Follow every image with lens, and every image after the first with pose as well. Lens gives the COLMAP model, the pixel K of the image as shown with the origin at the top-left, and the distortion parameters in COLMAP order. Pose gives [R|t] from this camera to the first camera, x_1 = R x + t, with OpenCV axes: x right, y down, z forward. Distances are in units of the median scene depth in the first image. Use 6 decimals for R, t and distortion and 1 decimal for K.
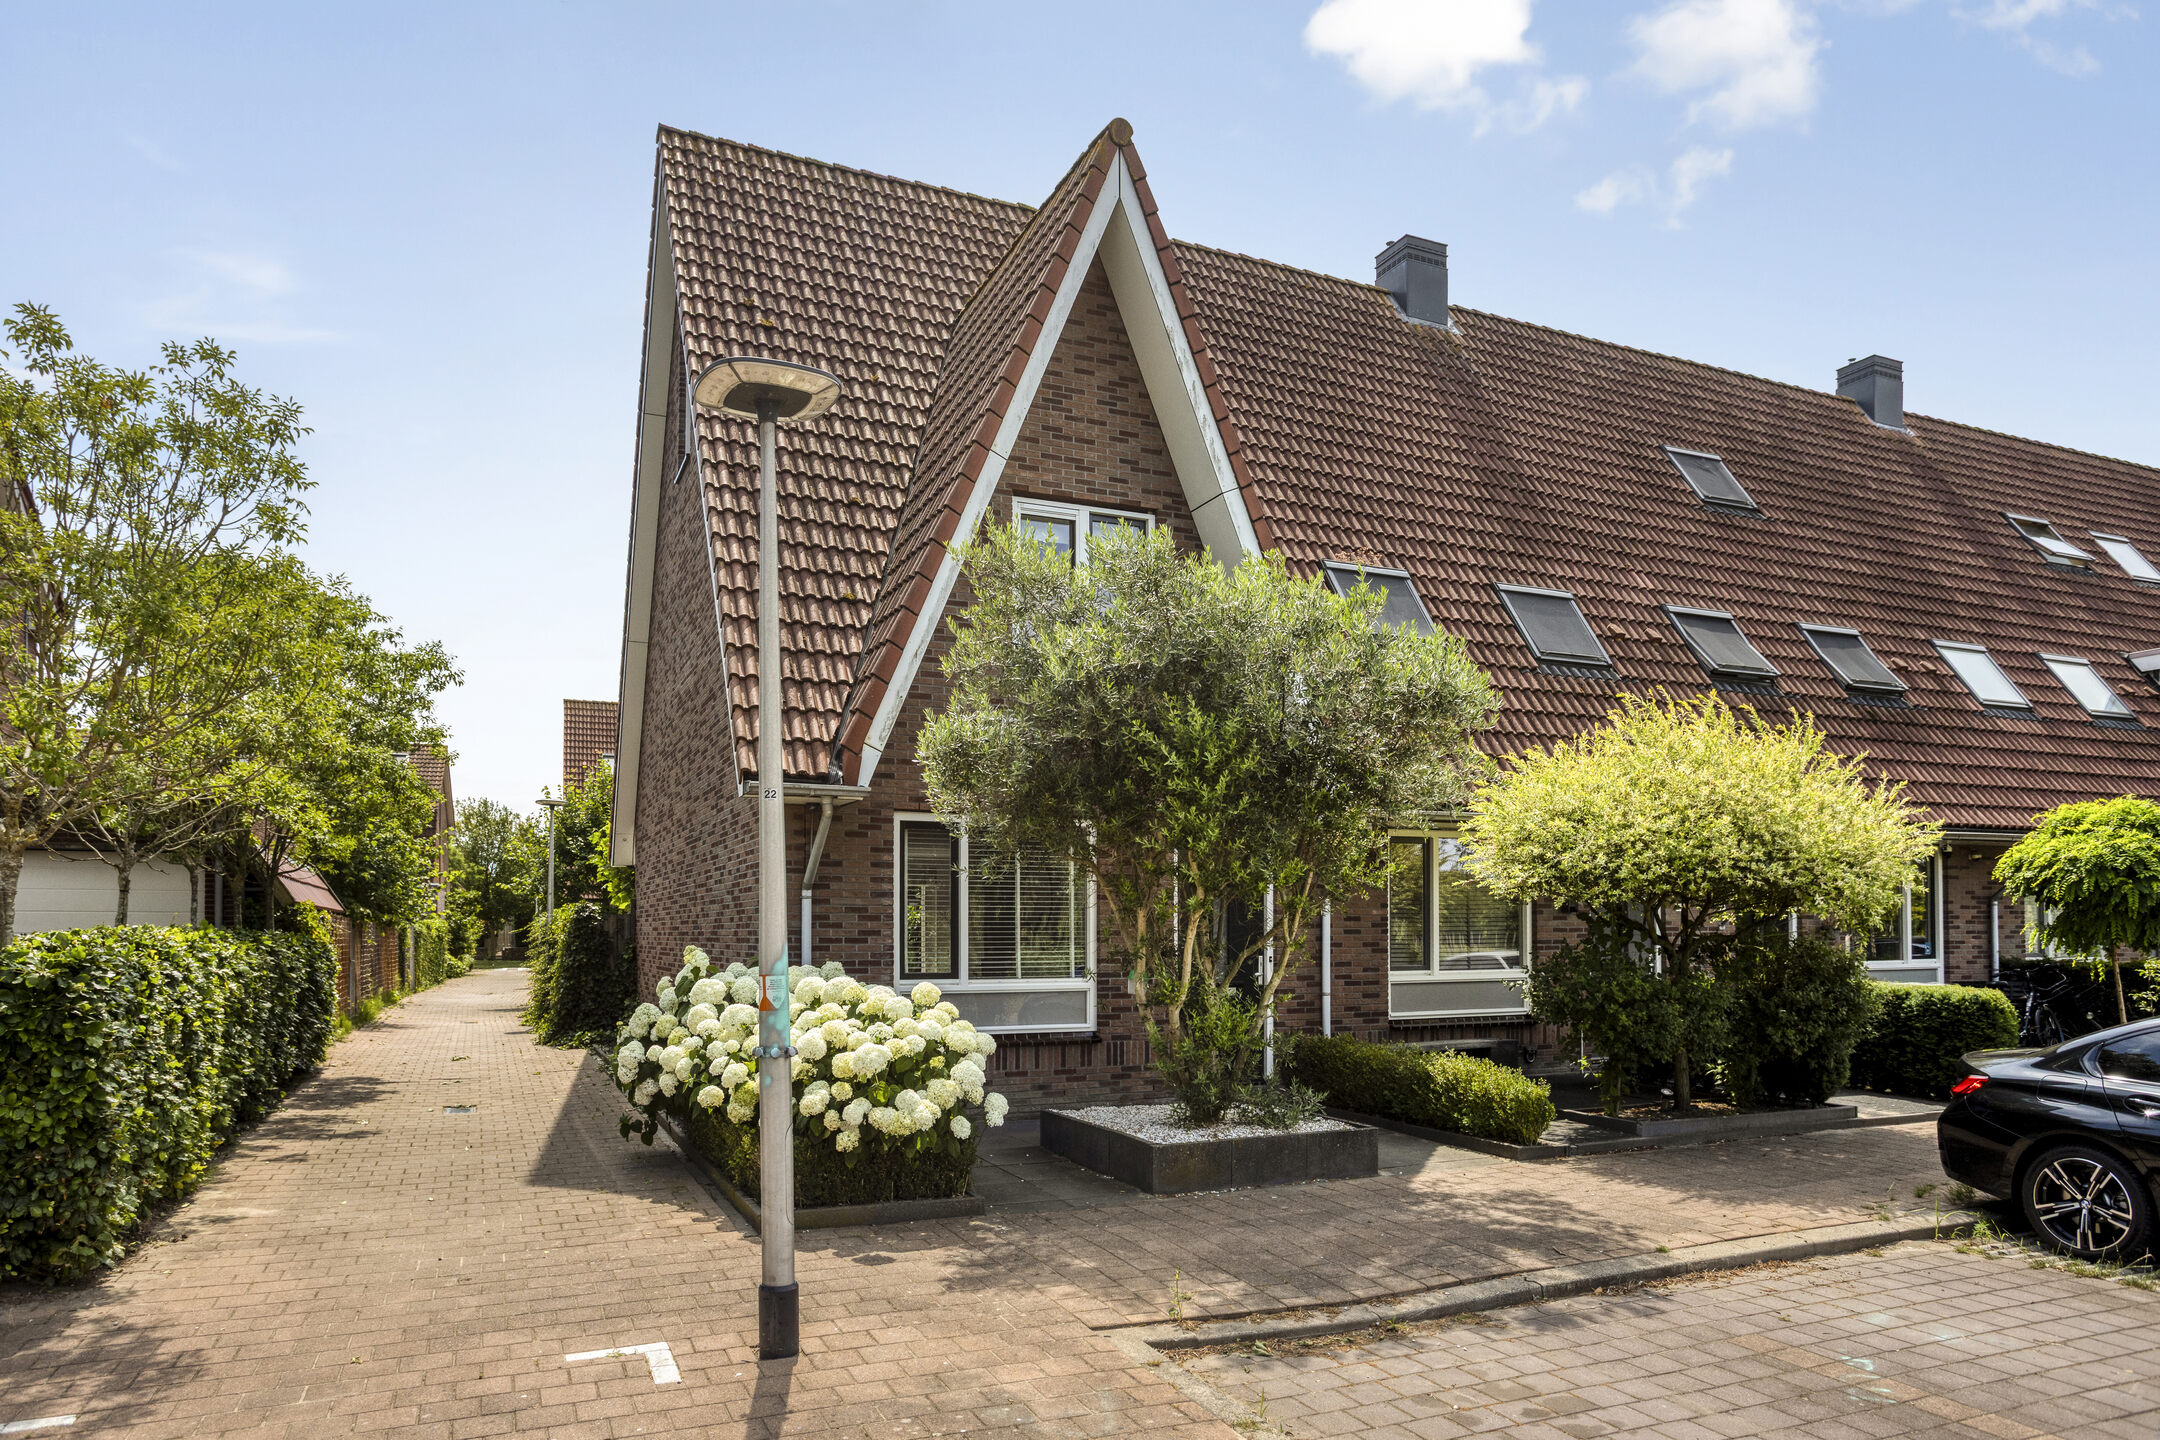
lens RADIAL K [[1299.8, 0, 988.3], [0, 1299.8, 881.2], [0, 0, 1]] dist [-0.028329, 0.019281]
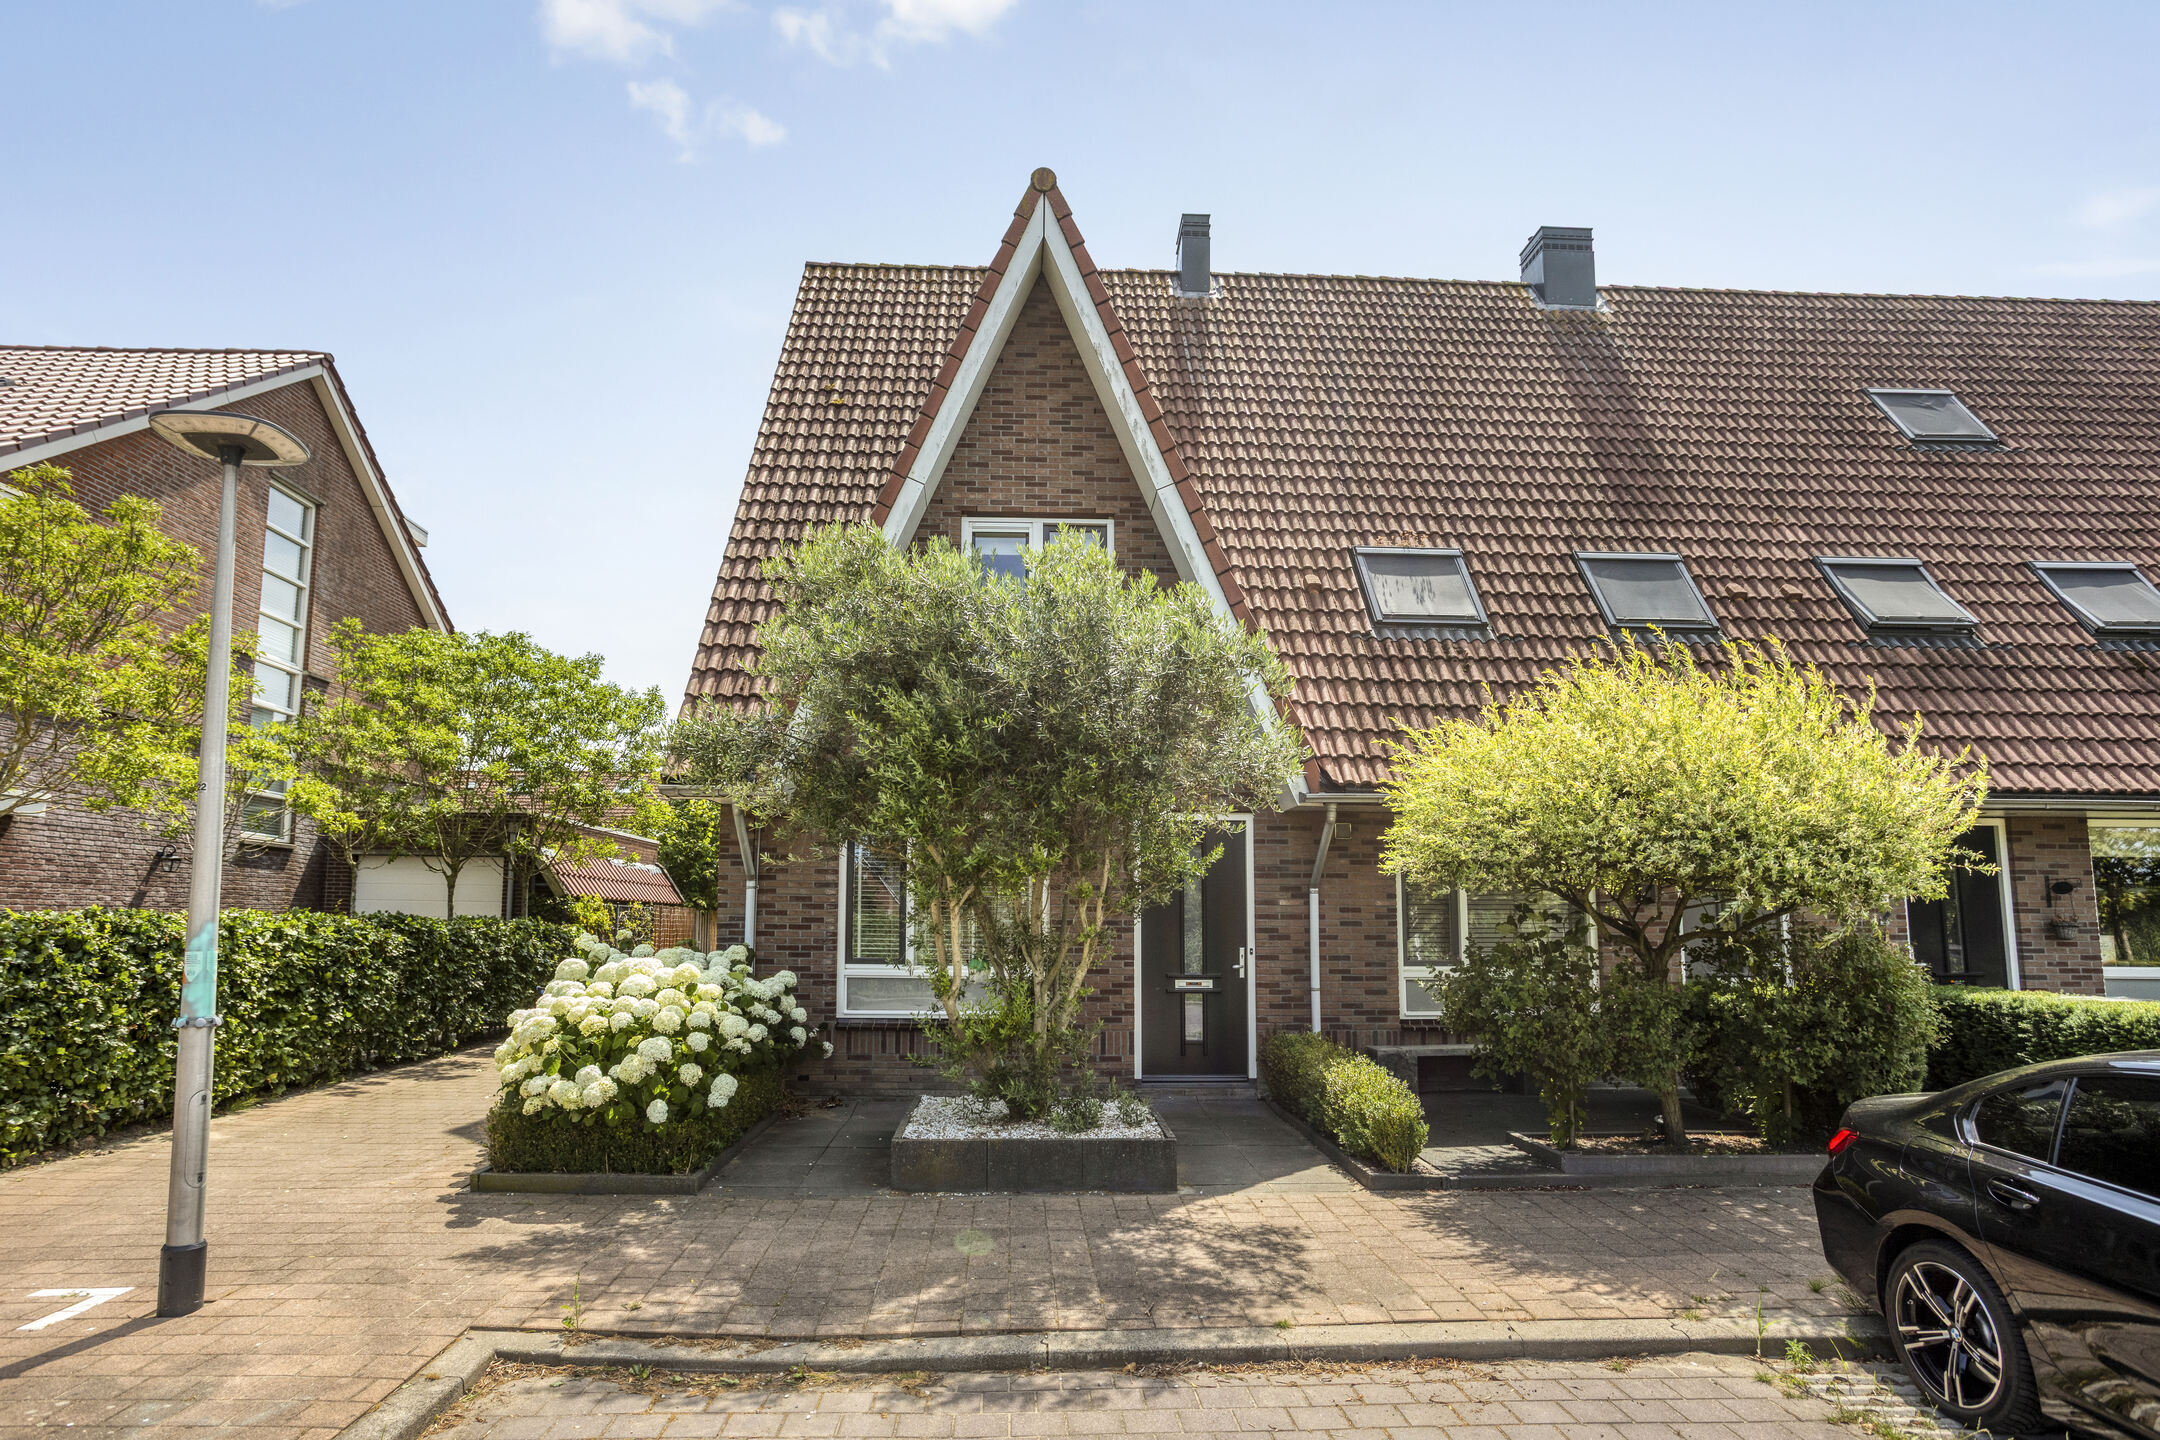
lens RADIAL K [[1113.9, 0, 1080.3], [0, 1113.9, 750.4], [0, 0, 1]] dist [-0.018898, 0.007407]
pose [[0.939021, -0.042353, -0.341241, 0.425868], [0.003747, 0.993587, -0.113008, 0.004723], [0.343838, 0.104838, 0.933158, 0.176663]]
